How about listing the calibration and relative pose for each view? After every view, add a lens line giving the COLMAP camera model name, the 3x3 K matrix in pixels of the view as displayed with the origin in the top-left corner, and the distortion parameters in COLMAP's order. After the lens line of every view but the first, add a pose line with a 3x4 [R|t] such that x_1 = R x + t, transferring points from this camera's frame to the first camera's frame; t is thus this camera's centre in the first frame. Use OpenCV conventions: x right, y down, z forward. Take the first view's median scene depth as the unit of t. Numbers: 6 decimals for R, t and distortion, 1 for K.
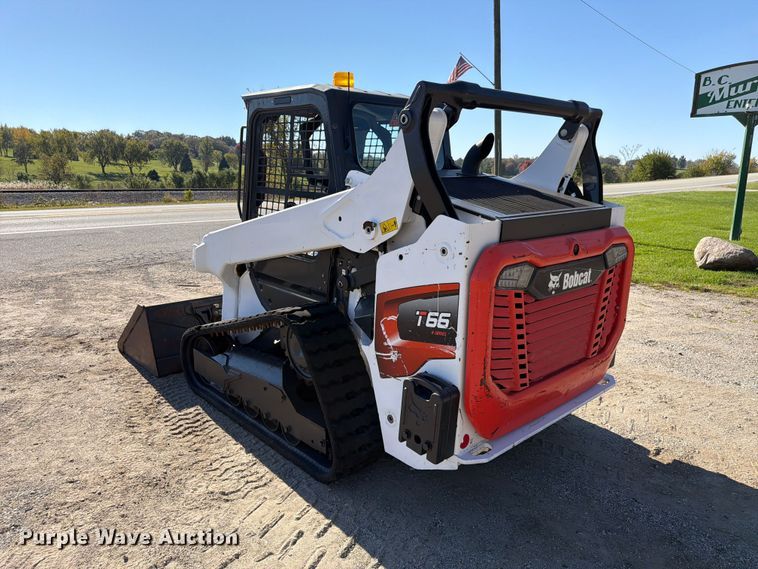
lens RADIAL K [[549.6, 0, 381.8], [0, 549.6, 265.0], [0, 0, 1]] dist [0.007634, -0.002453]
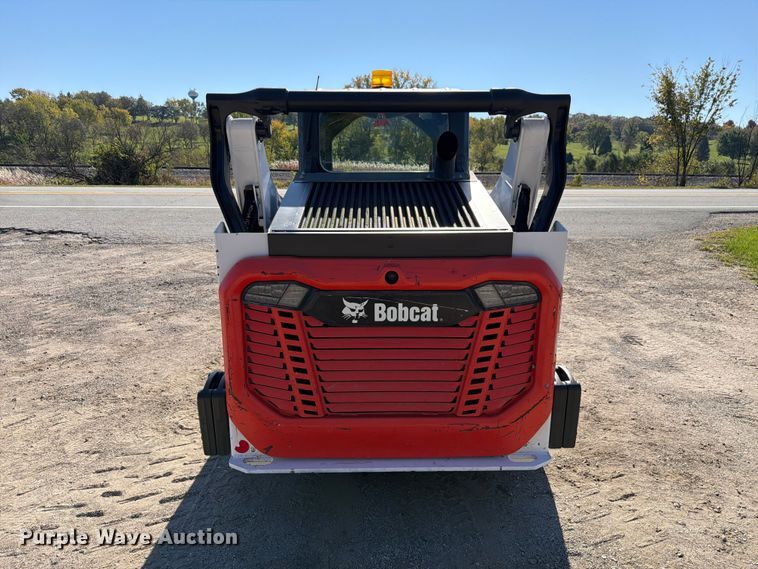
lens RADIAL K [[549.6, 0, 381.8], [0, 549.6, 265.0], [0, 0, 1]] dist [0.007634, -0.002453]
pose [[0.740604, 0.132343, -0.658780, 0.875546], [-0.111702, 0.991019, 0.073510, -0.103729], [0.662592, 0.019145, 0.748736, 0.364408]]
